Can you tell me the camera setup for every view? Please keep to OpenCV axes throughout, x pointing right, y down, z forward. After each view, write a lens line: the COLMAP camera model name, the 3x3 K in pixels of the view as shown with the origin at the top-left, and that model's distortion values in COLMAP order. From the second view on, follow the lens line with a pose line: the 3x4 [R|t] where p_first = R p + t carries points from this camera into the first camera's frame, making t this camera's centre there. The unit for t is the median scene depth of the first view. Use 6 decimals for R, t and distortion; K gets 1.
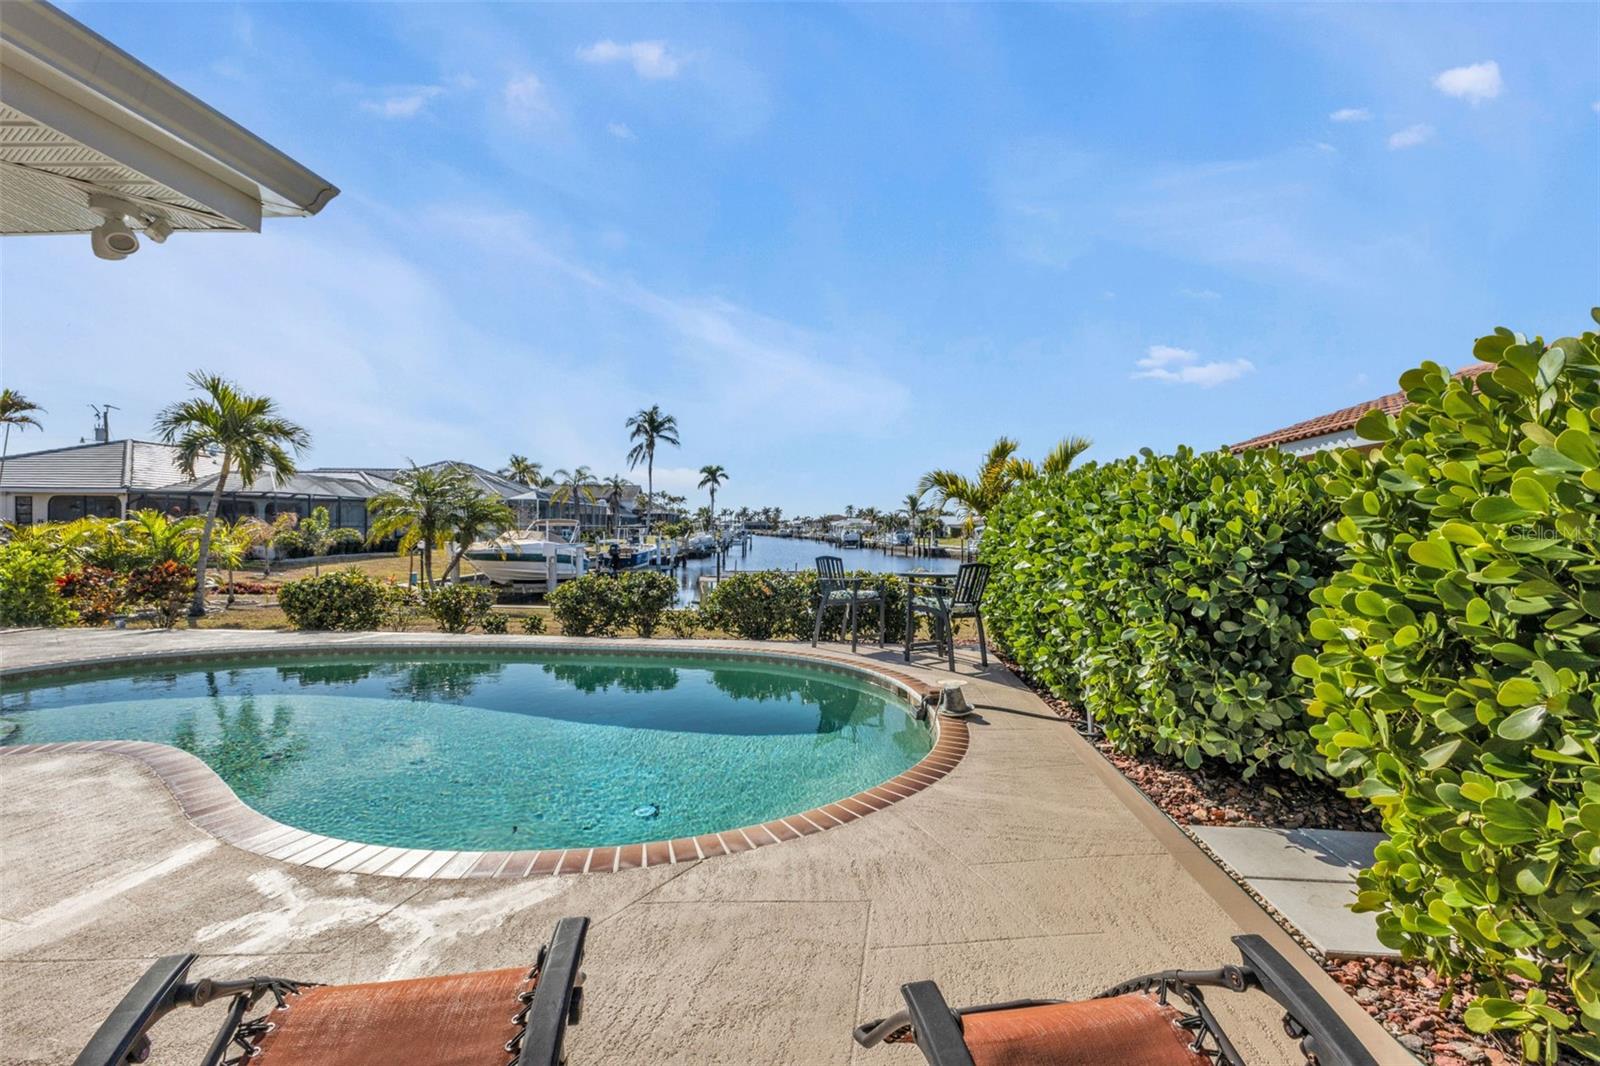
lens RADIAL K [[664.7, 0, 788.4], [0, 664.7, 532.6], [0, 0, 1]] dist [0.001458, 0.000252]
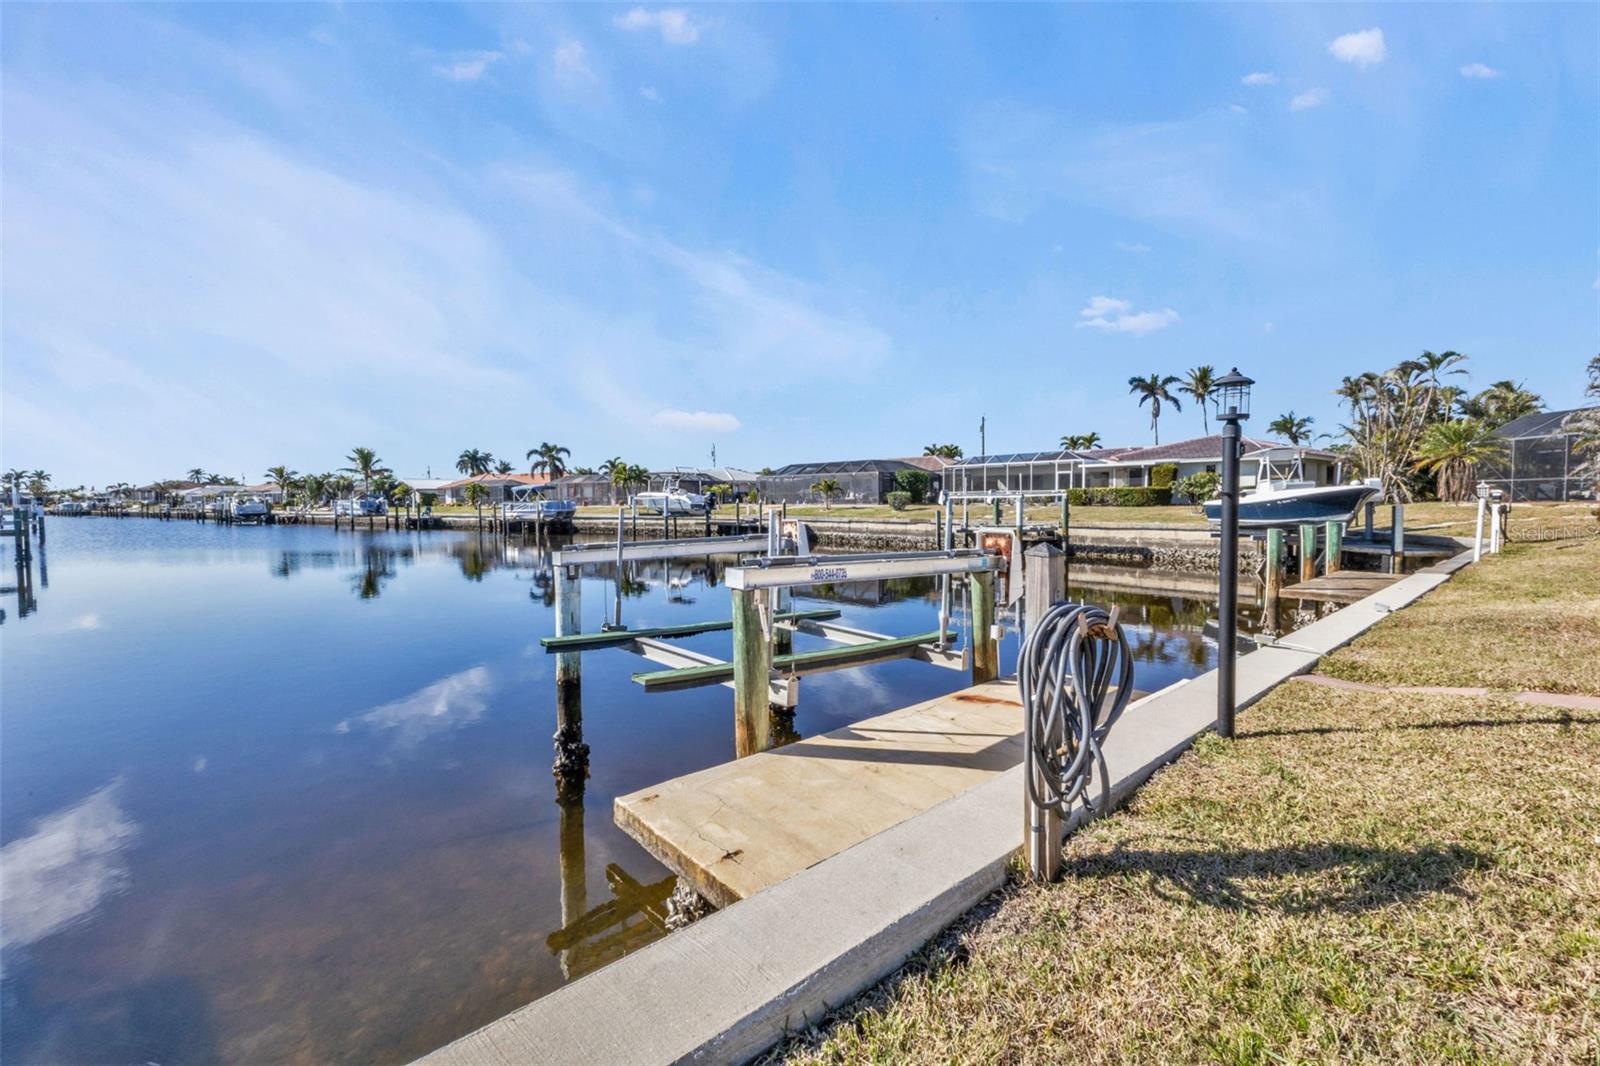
lens RADIAL K [[690.5, 0, 803.8], [0, 690.5, 536.1], [0, 0, 1]] dist [0.013591, -0.000207]
pose [[0.686707, -0.053116, 0.724991, -0.160249], [0.018289, 0.998274, 0.055814, 0.023717], [-0.726704, -0.025068, 0.686493, 0.469078]]
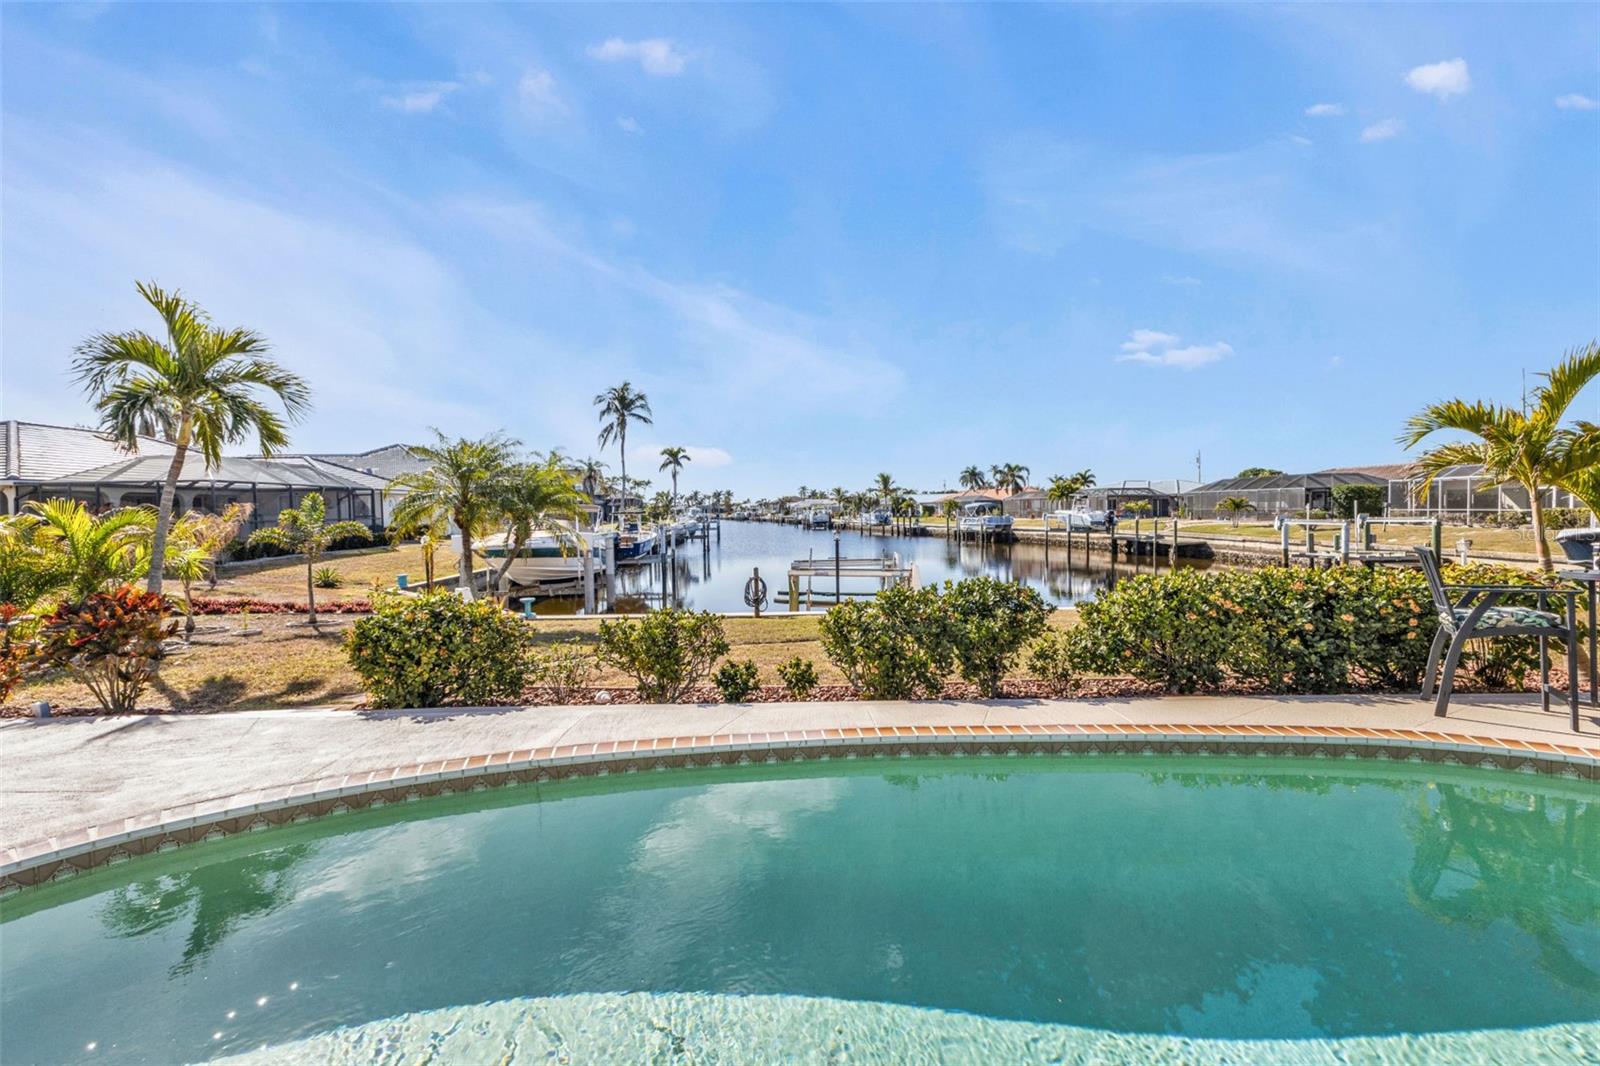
lens RADIAL K [[671.7, 0, 792.6], [0, 671.7, 530.1], [0, 0, 1]] dist [0.000042, 0.000184]
pose [[0.996512, -0.027418, 0.078816, -0.109421], [0.025632, 0.999393, 0.023581, -0.000885], [-0.079415, -0.021478, 0.996610, 0.103739]]
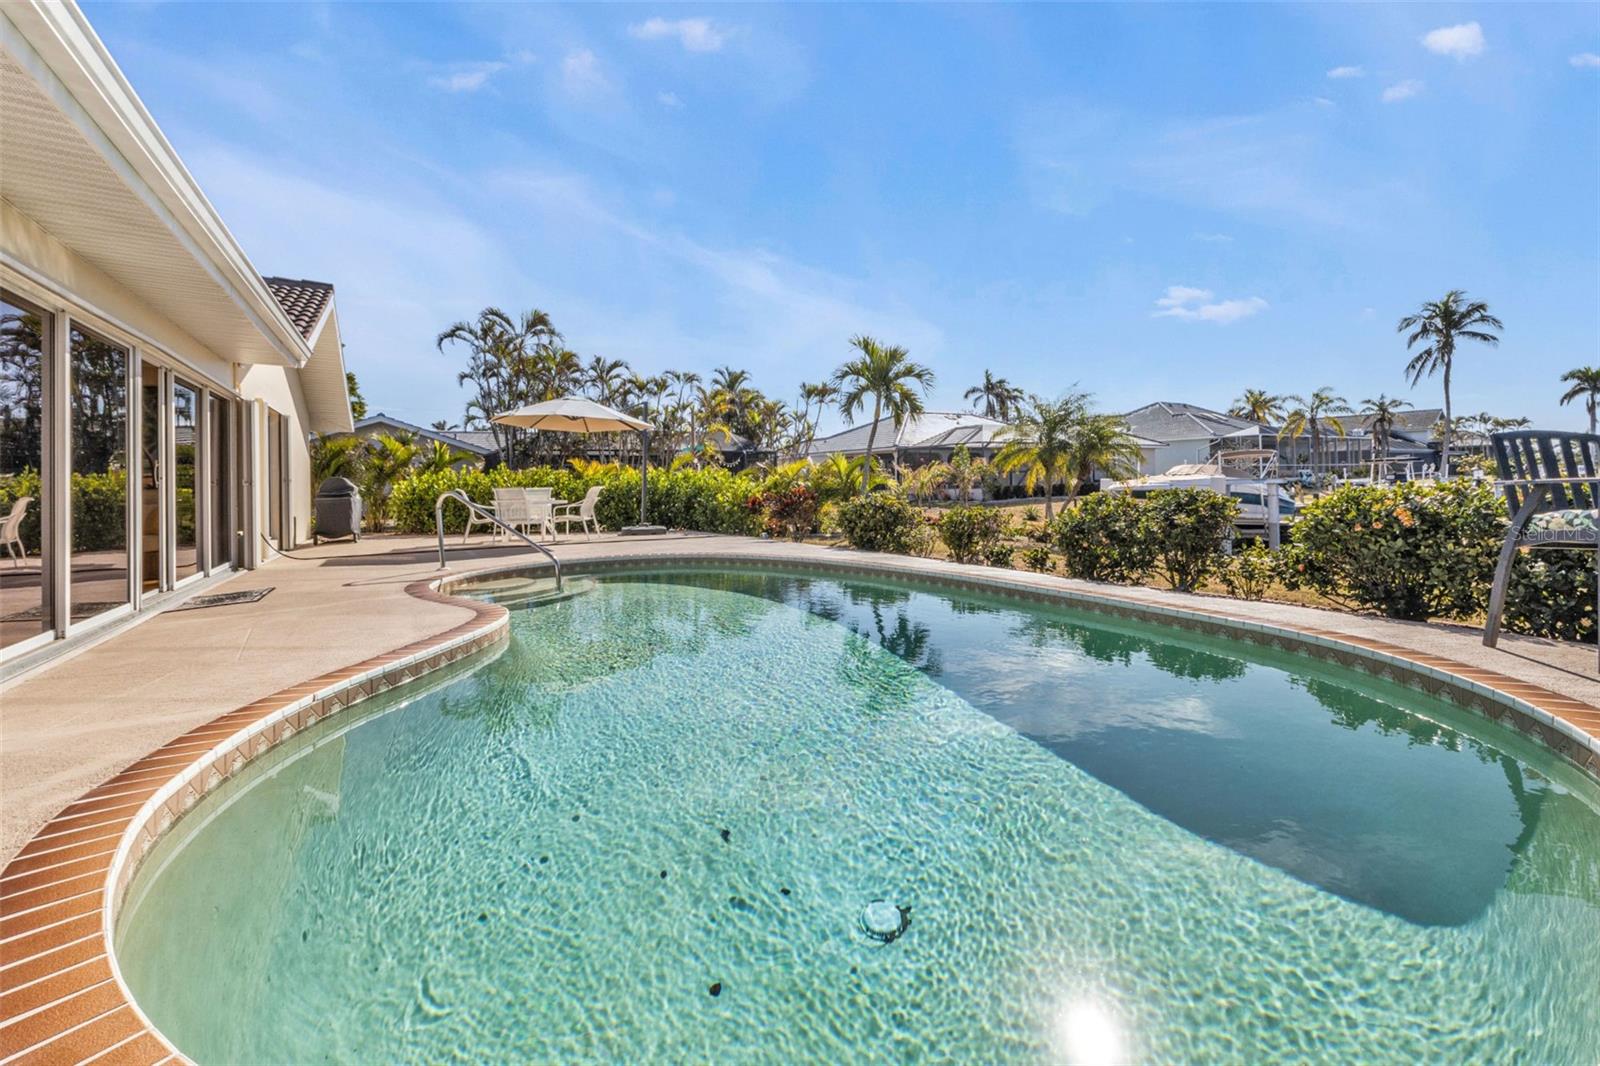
lens RADIAL K [[698.2, 0, 840.6], [0, 698.2, 481.4], [0, 0, 1]] dist [0.011456, 0.000281]
pose [[0.588630, -0.024176, -0.808041, 0.033926], [0.022217, 0.999659, -0.013724, 0.013905], [0.808097, -0.009874, 0.588967, 0.086699]]
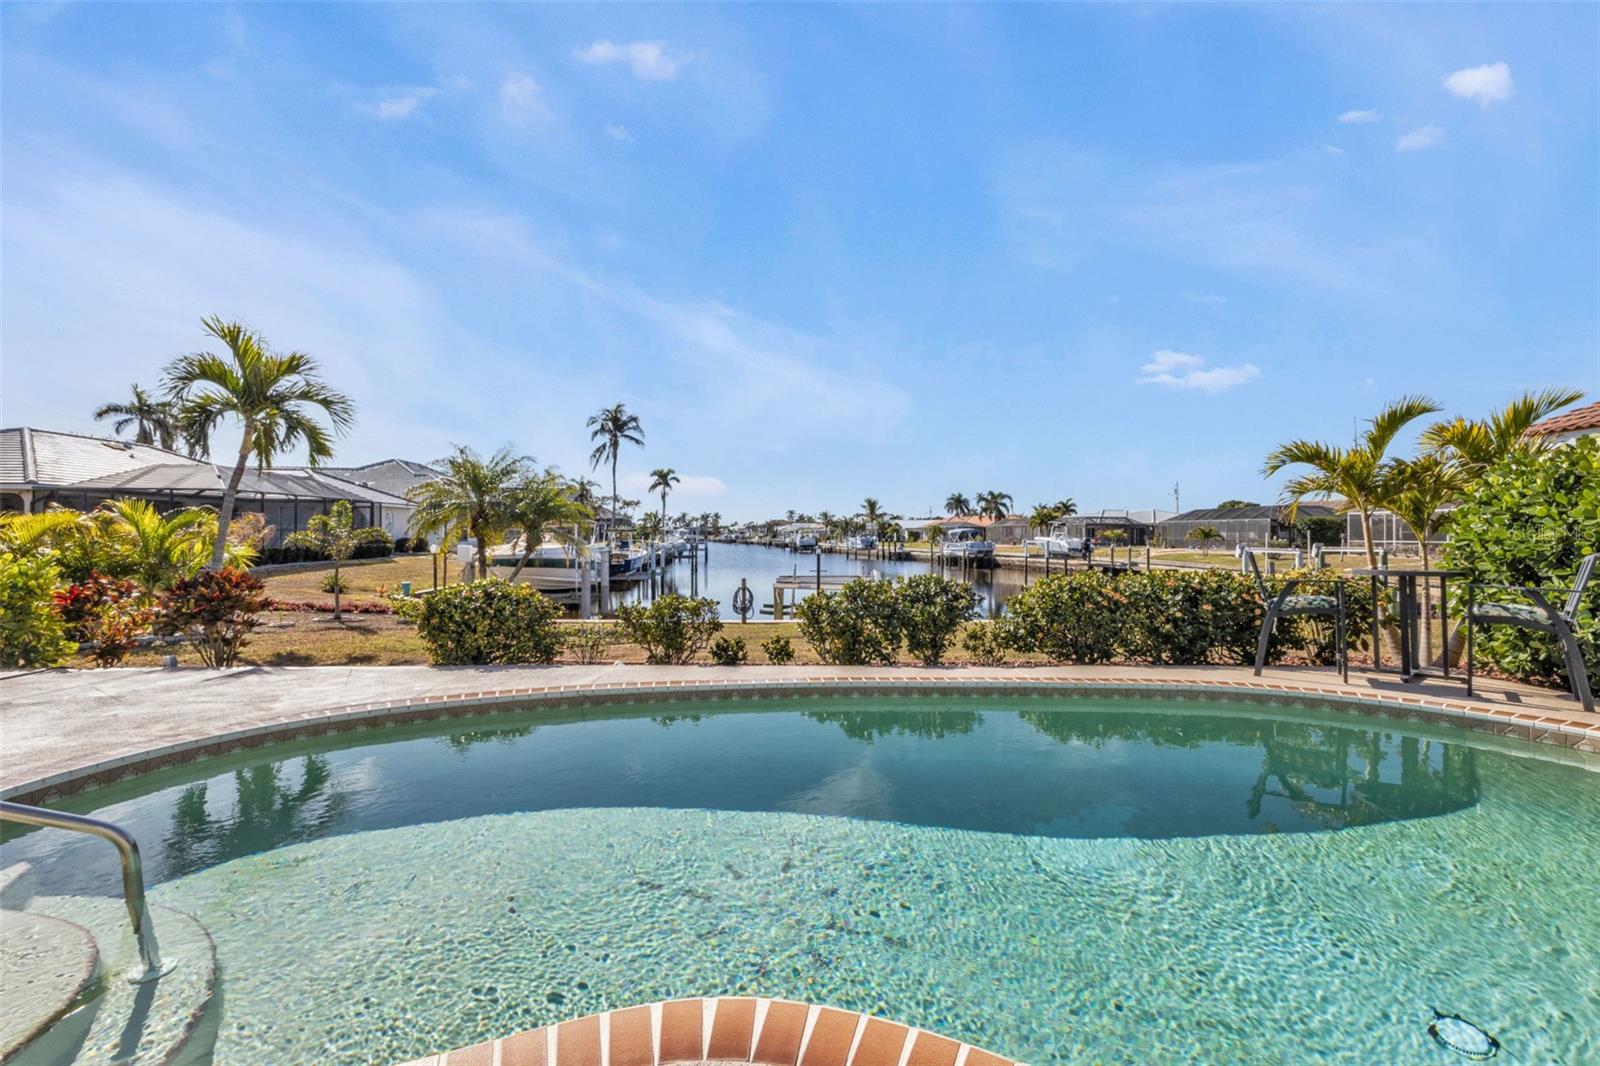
lens RADIAL K [[669.7, 0, 792.3], [0, 669.7, 530.2], [0, 0, 1]] dist [0.010364, 0.000315]
pose [[0.995200, -0.005434, 0.097712, -0.111310], [0.006572, 0.999914, -0.011325, 0.004188], [-0.097642, 0.011912, 0.995150, 0.066667]]
